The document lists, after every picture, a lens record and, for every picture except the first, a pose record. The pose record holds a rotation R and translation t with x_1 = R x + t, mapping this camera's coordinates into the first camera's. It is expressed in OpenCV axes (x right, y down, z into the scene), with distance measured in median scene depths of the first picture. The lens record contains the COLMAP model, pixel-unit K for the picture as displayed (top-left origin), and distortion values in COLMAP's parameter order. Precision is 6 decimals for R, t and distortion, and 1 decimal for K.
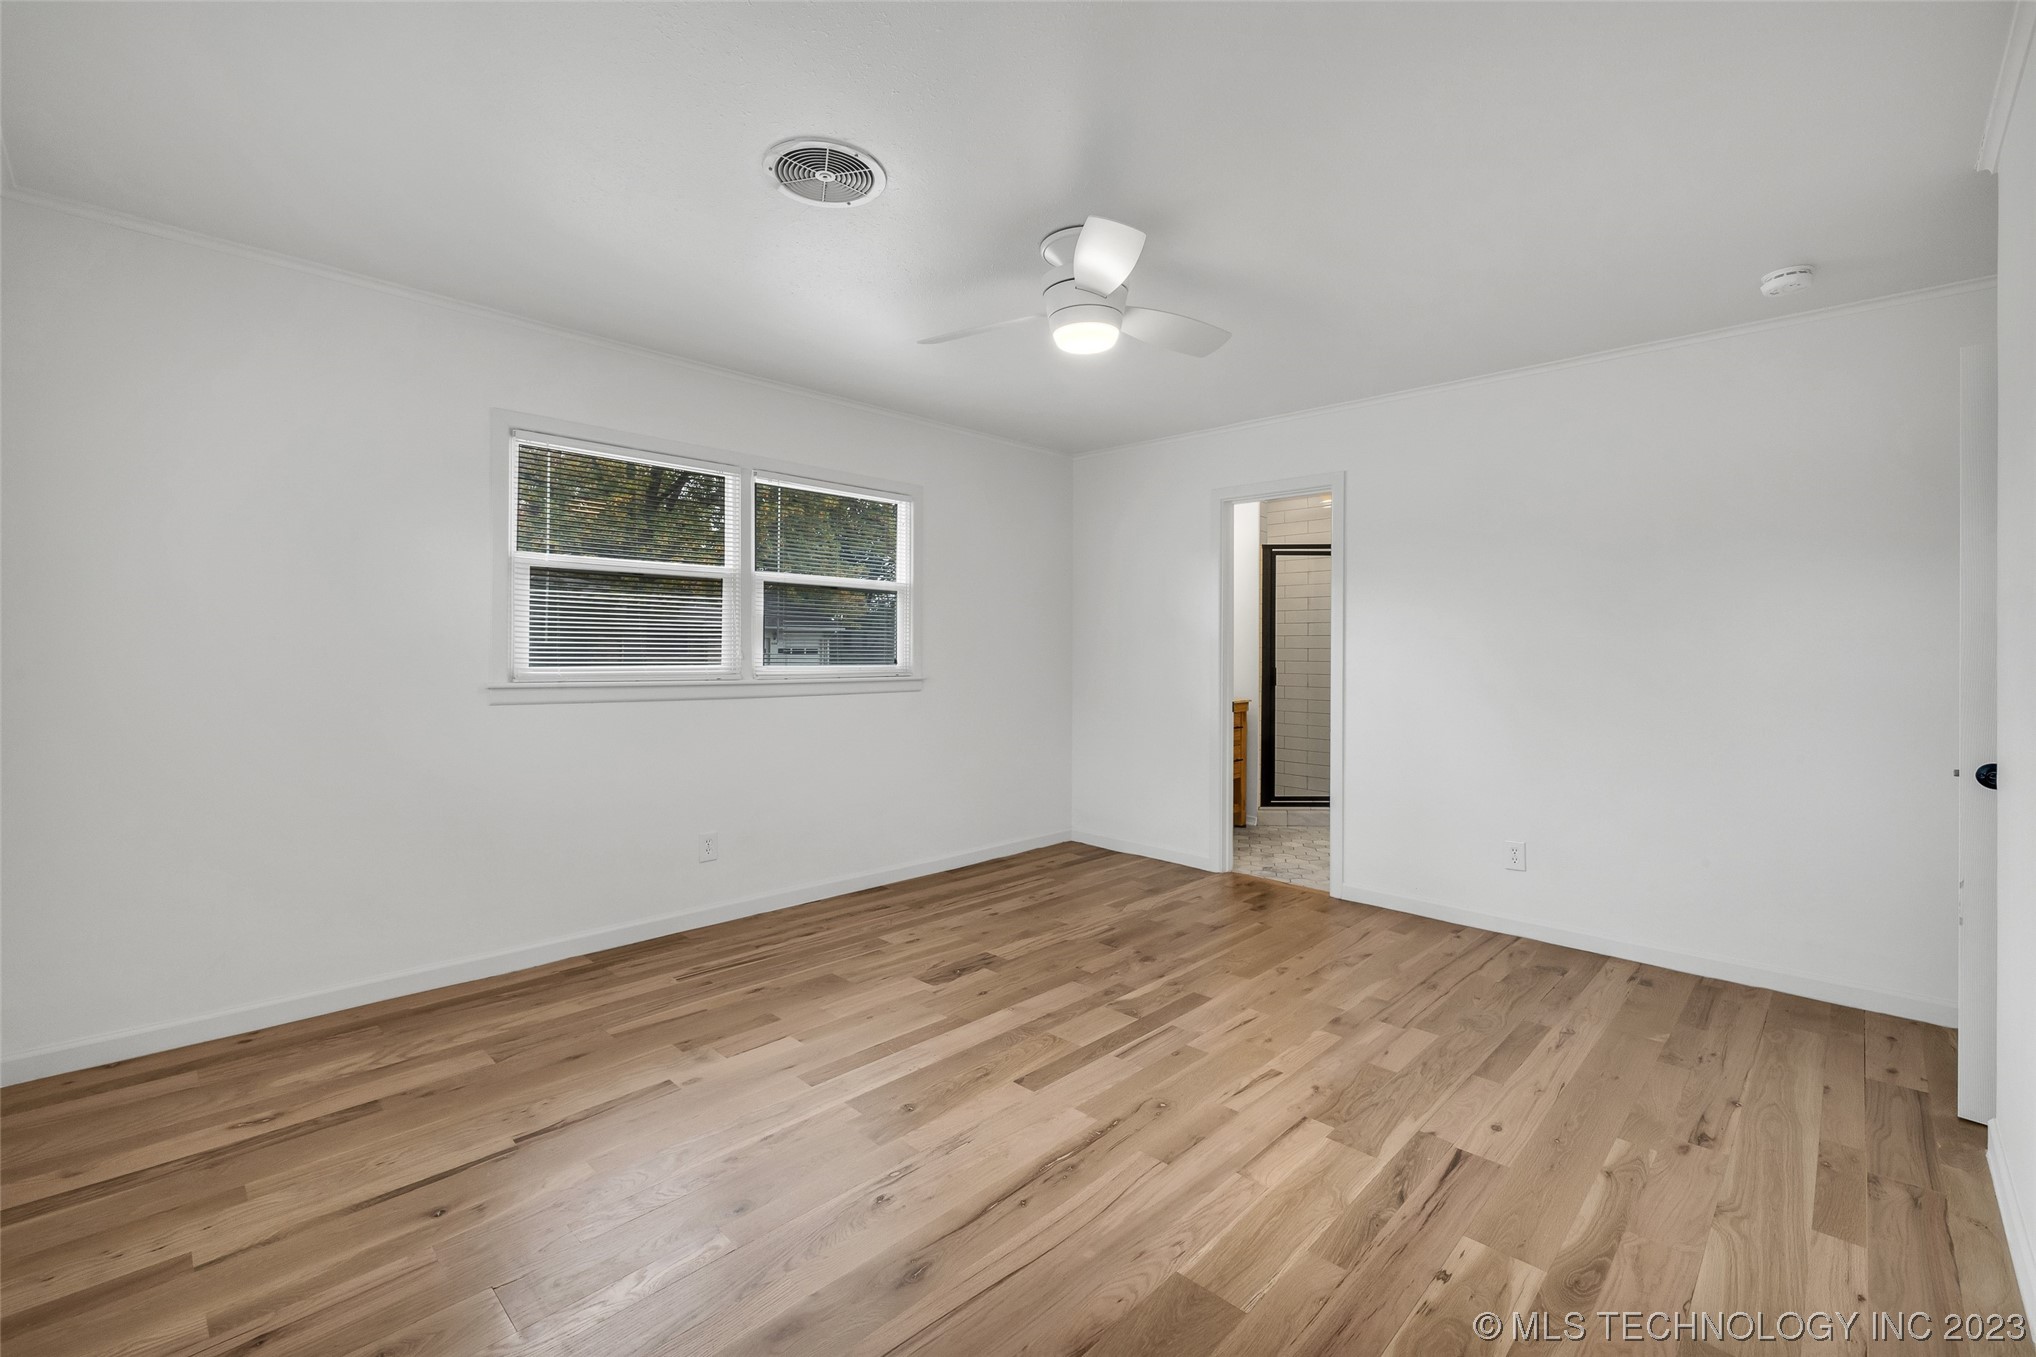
lens RADIAL K [[869.4, 0, 1016.6], [0, 869.4, 660.8], [0, 0, 1]] dist [-0.002657, -0.000807]
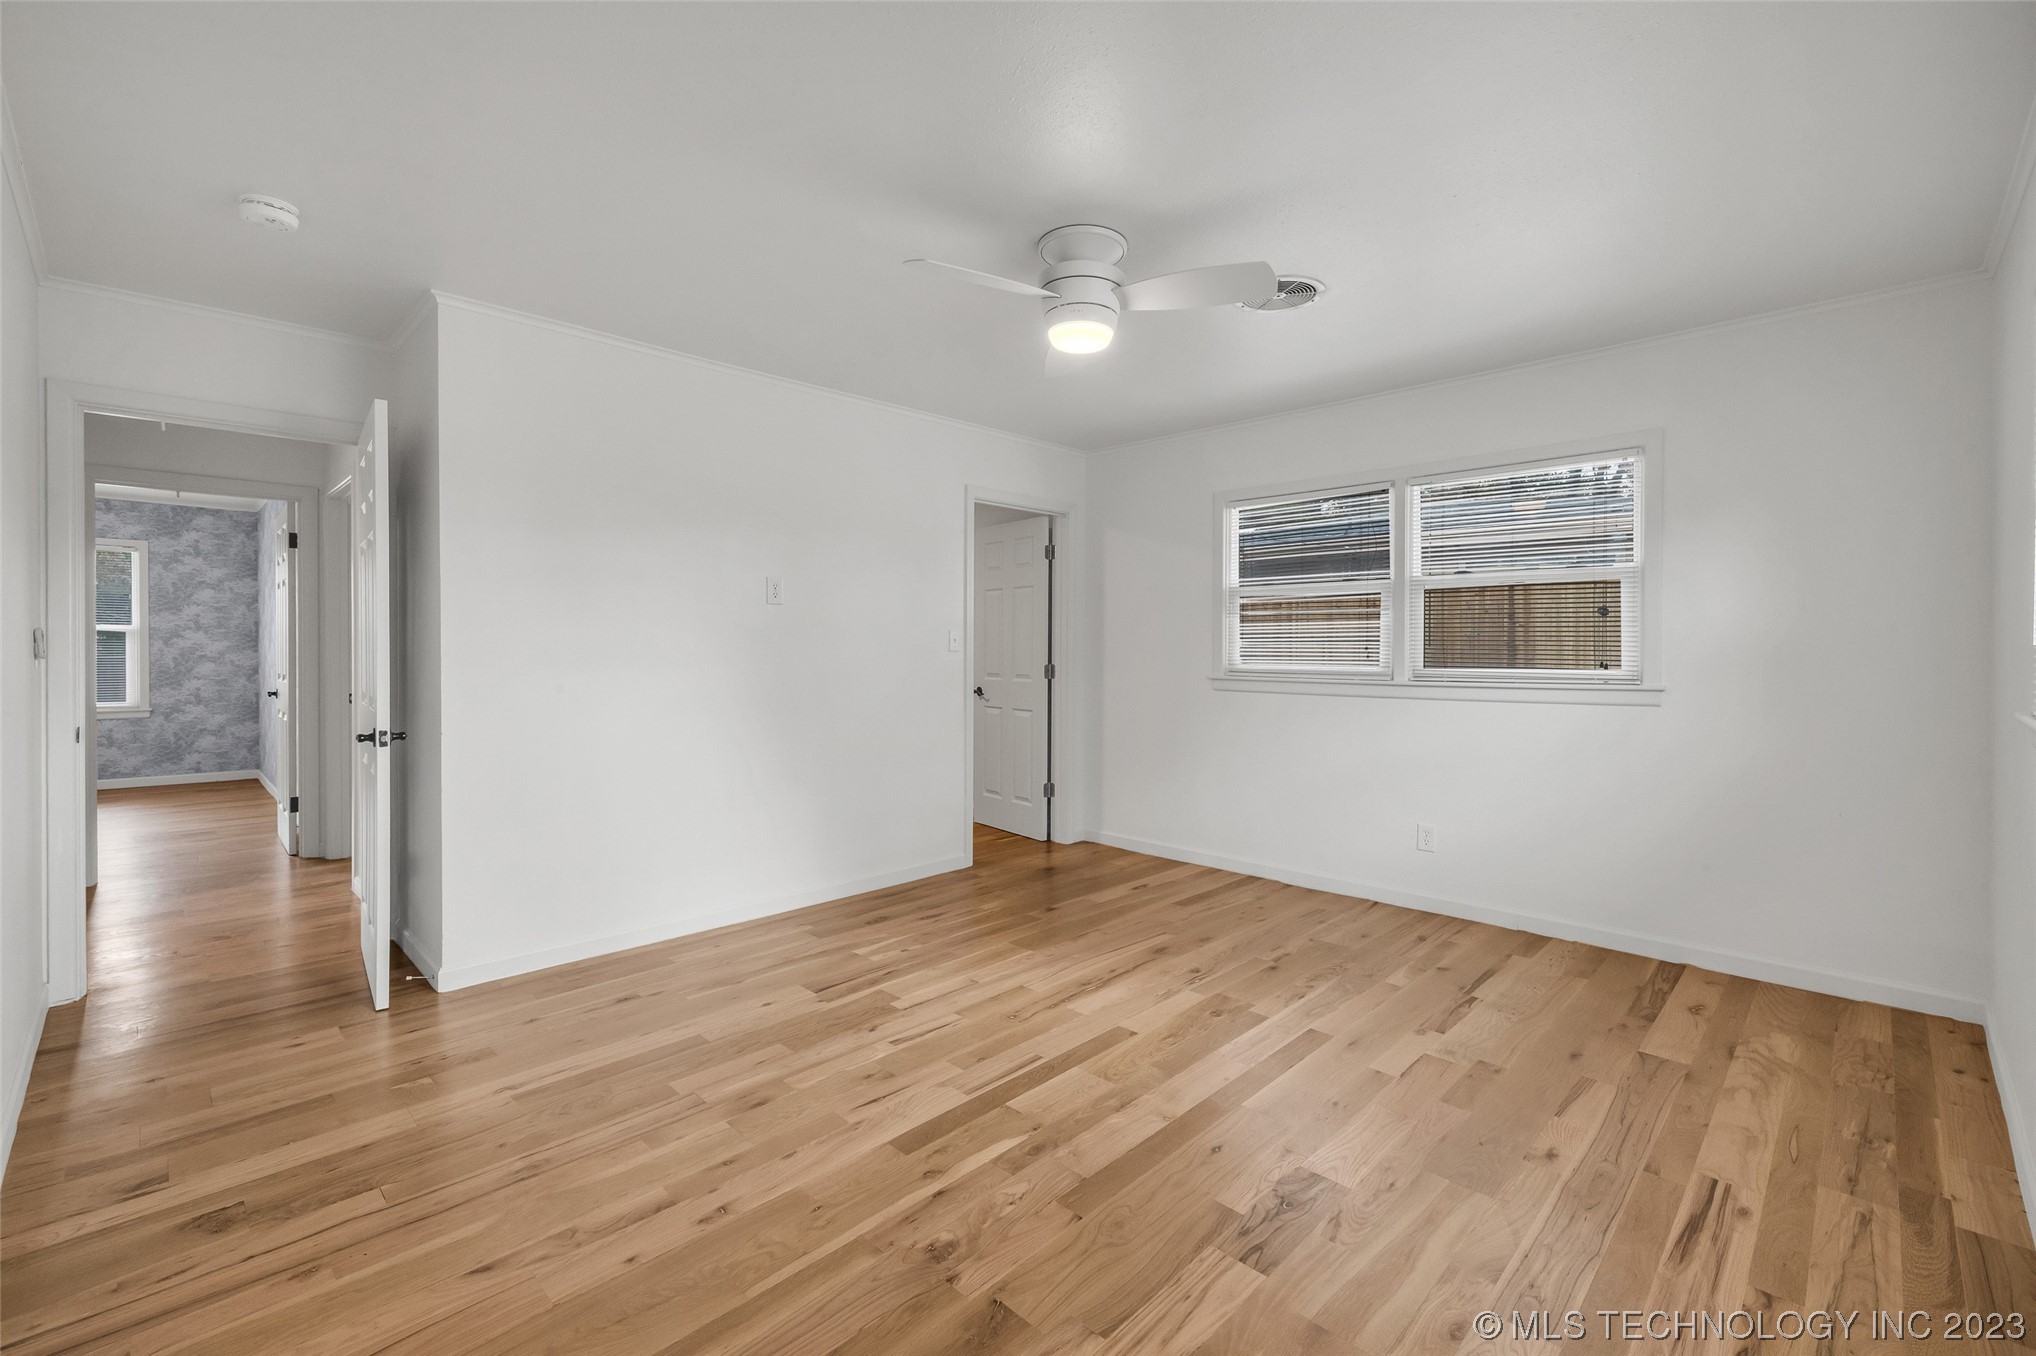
lens RADIAL K [[869.4, 0, 1014.6], [0, 869.4, 660.0], [0, 0, 1]] dist [-0.002657, -0.000807]
pose [[-0.999878, -0.010414, 0.011639, 0.116237], [-0.010116, 0.999625, 0.025431, -0.020207], [-0.011900, 0.025311, -0.999609, 1.664110]]
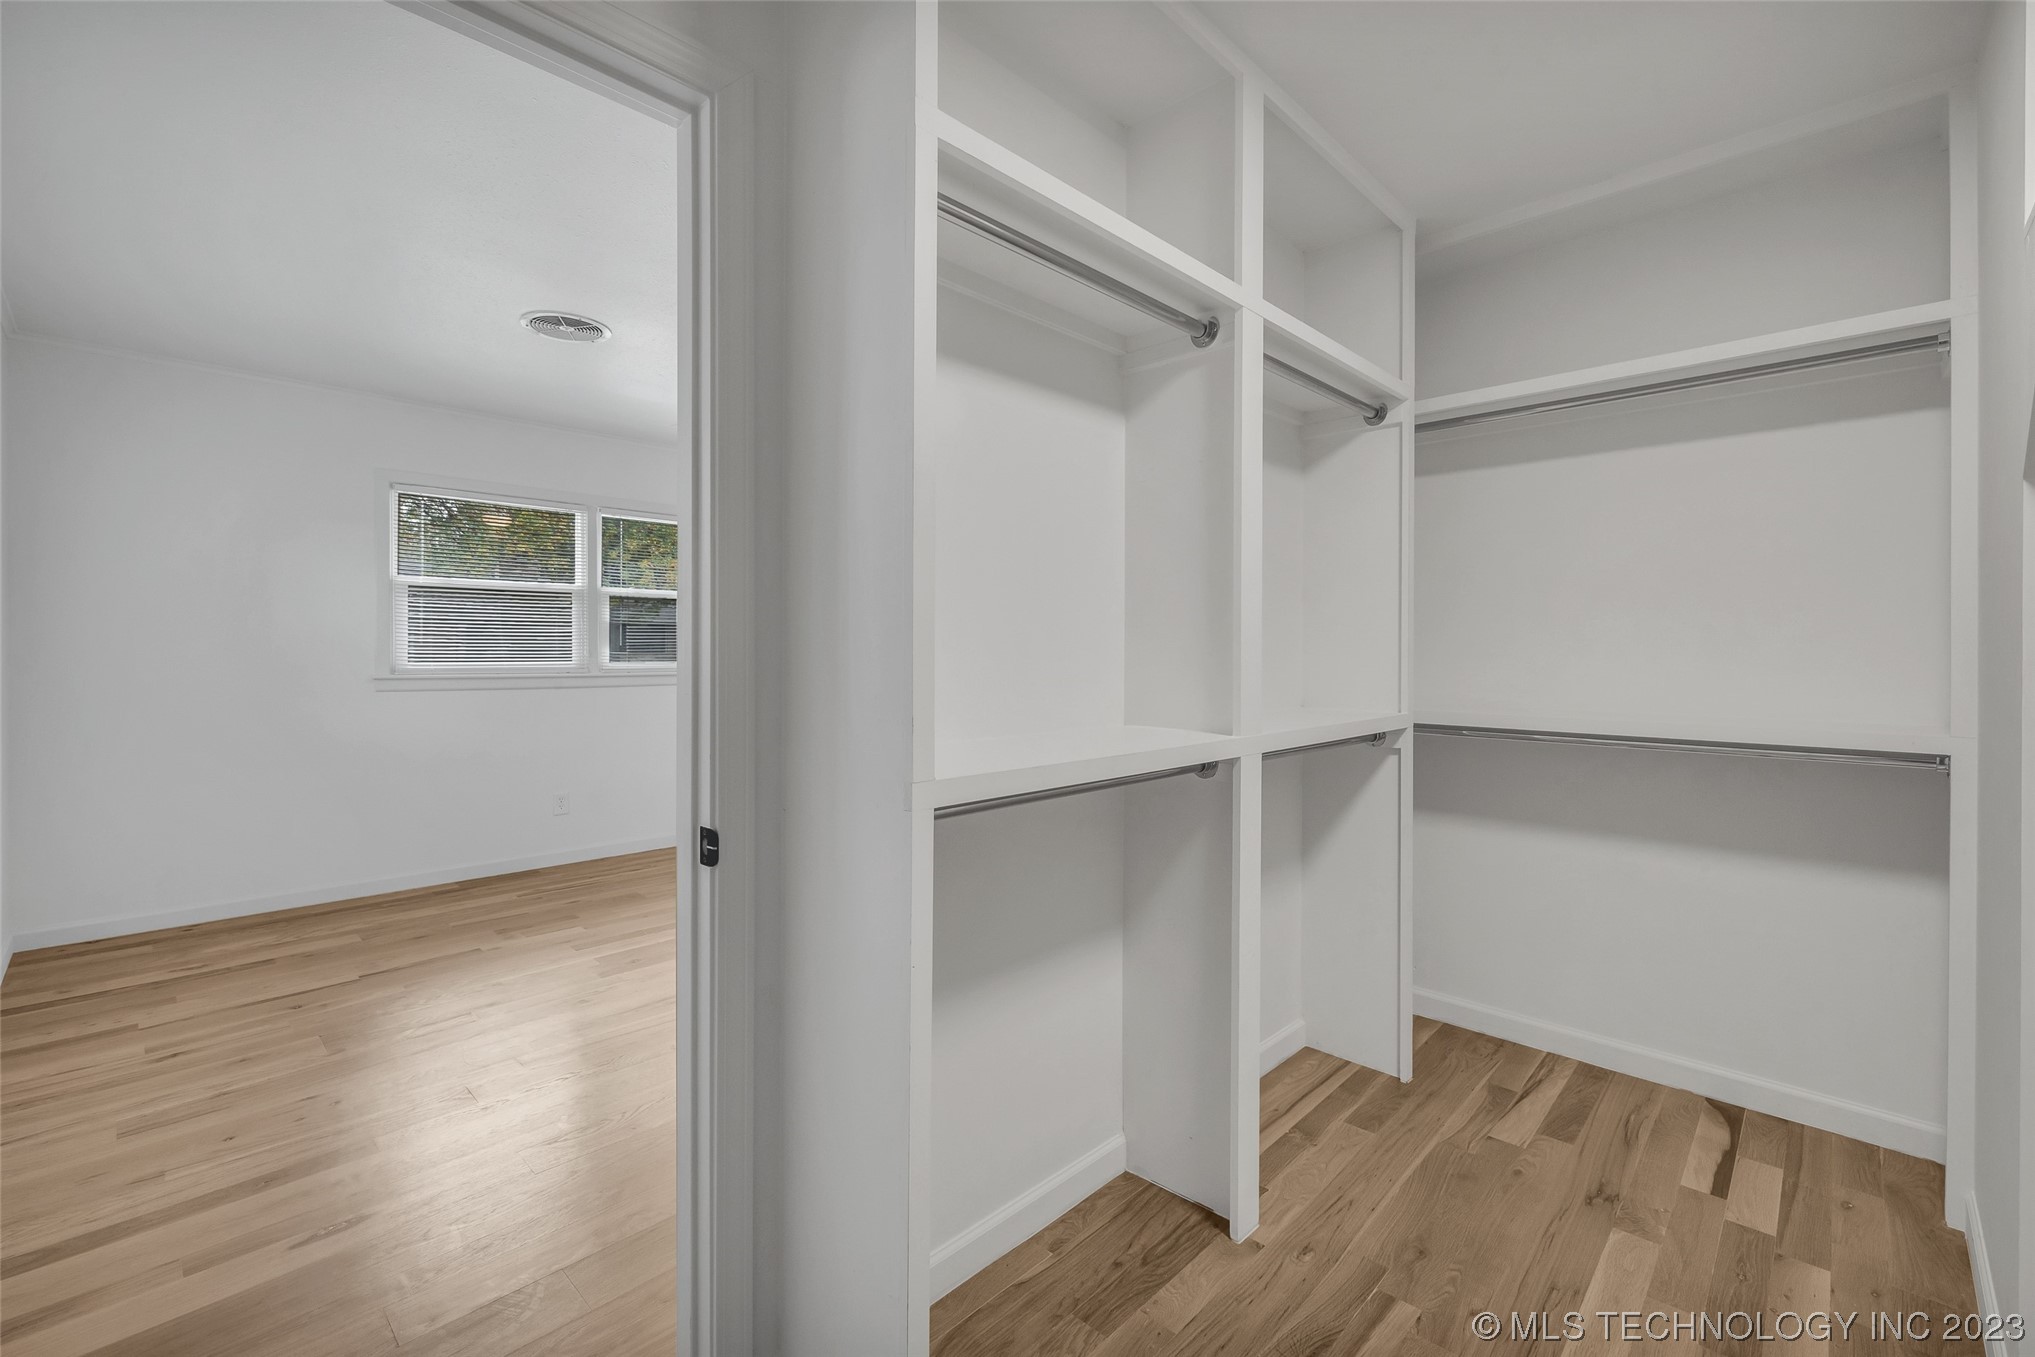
lens RADIAL K [[868.9, 0, 1012.1], [0, 868.9, 667.1], [0, 0, 1]] dist [-0.002657, -0.000807]
pose [[0.999993, -0.002570, 0.002718, 0.377111], [0.002546, 0.999956, 0.008990, 0.004383], [-0.002741, -0.008983, 0.999956, -0.343379]]
